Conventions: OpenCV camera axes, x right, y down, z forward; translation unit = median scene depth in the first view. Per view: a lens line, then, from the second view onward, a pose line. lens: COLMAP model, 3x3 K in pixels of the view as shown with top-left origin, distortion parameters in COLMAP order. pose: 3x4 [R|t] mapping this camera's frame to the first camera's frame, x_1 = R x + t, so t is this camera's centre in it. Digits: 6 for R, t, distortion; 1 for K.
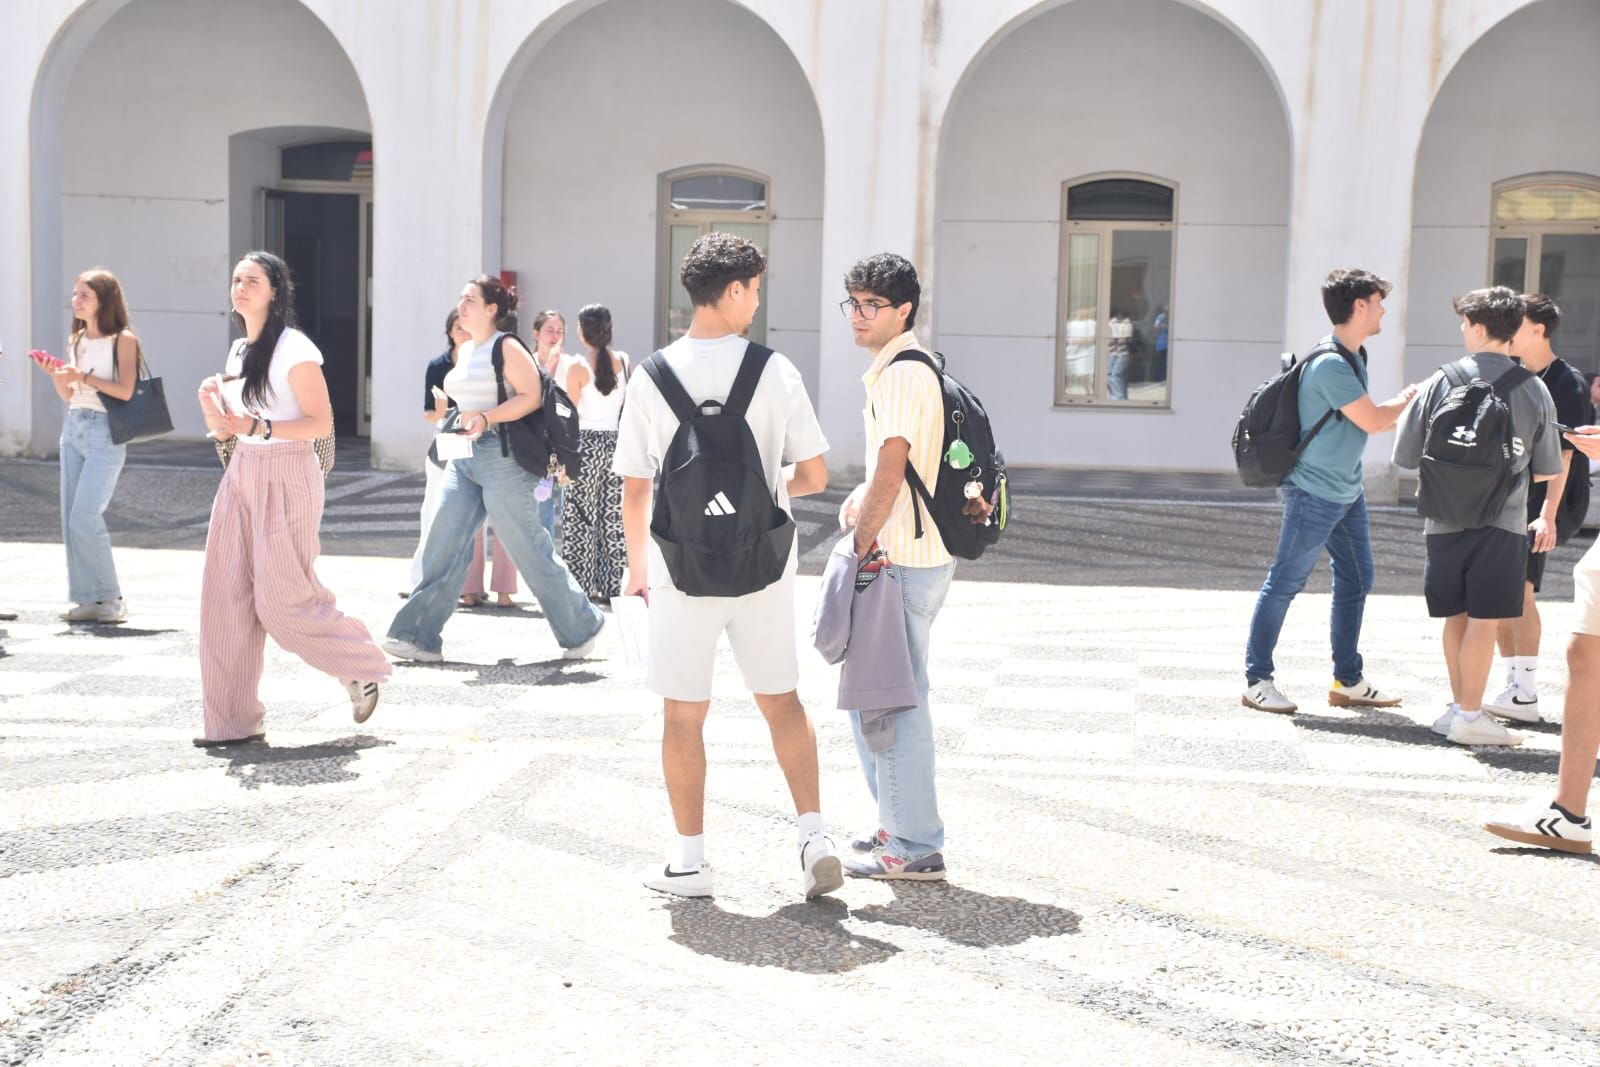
lens RADIAL K [[3165.6, 0, 797.9], [0, 3165.6, 525.4], [0, 0, 1]] dist [0.481234, 0.000000]
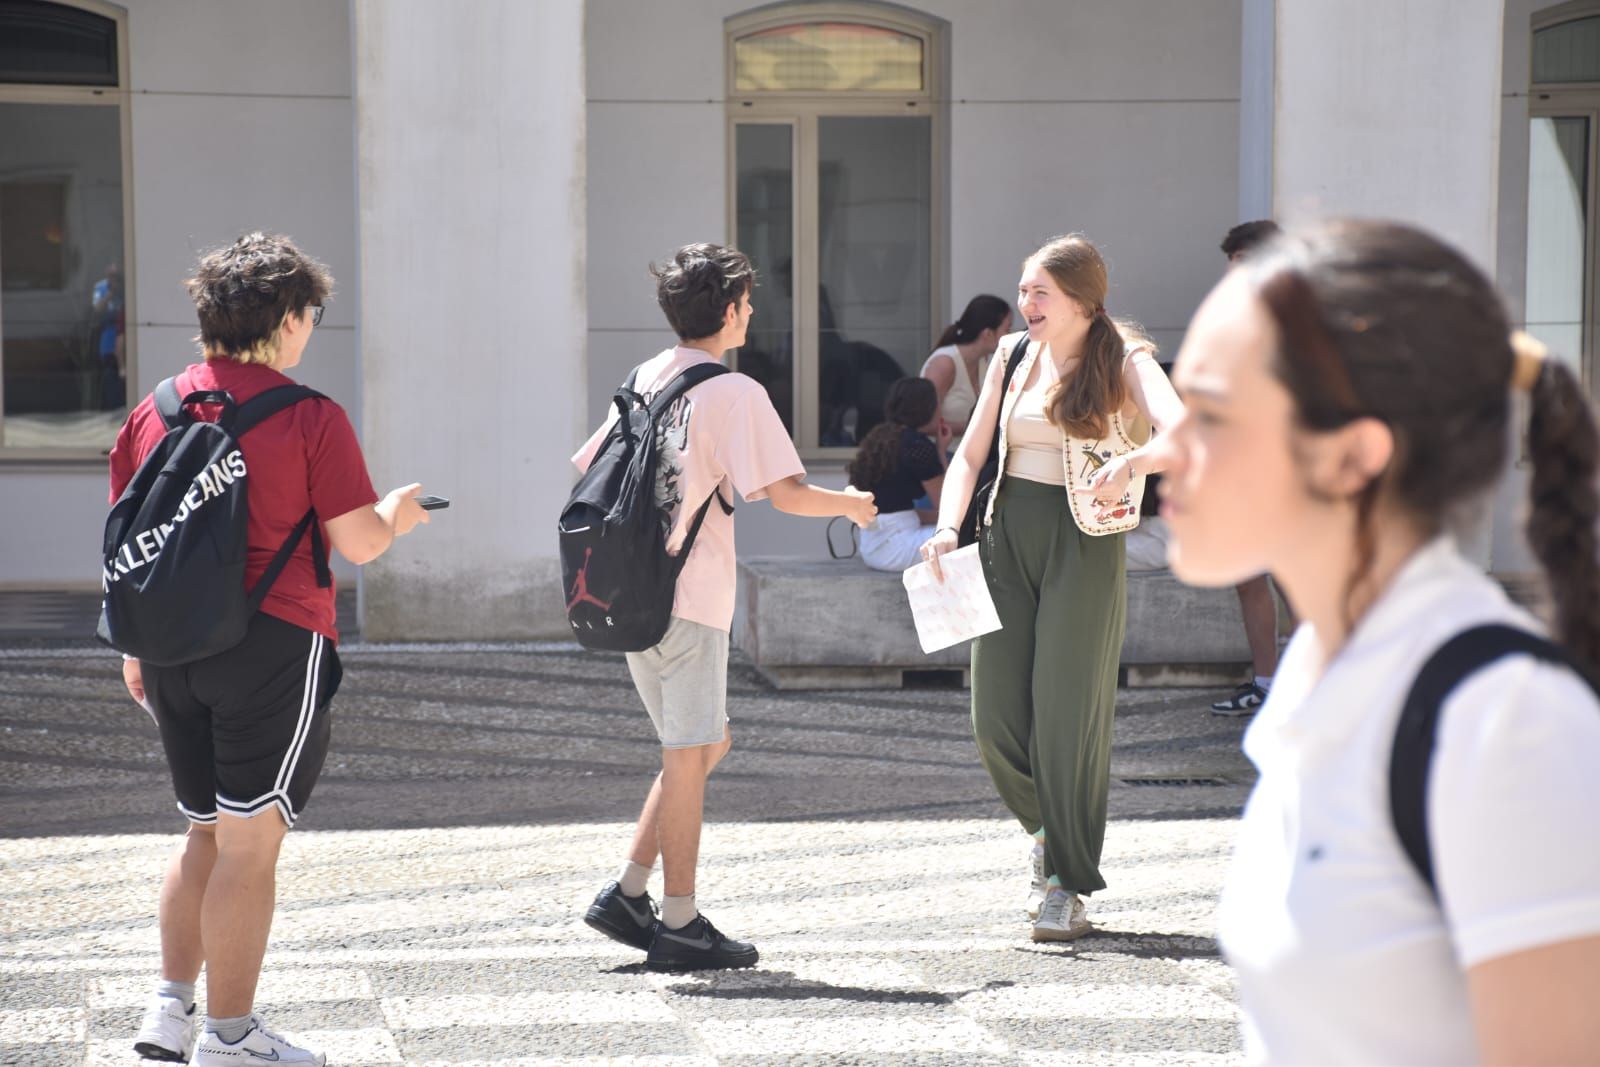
lens RADIAL K [[5048.9, 0, 802.8], [0, 5048.9, 530.3], [0, 0, 1]] dist [0.959149, 0.000000]
pose [[0.968777, -0.037715, 0.245050, 0.021178], [0.042361, 0.999008, -0.013715, -0.011074], [-0.244289, 0.023668, 0.969414, 0.202923]]
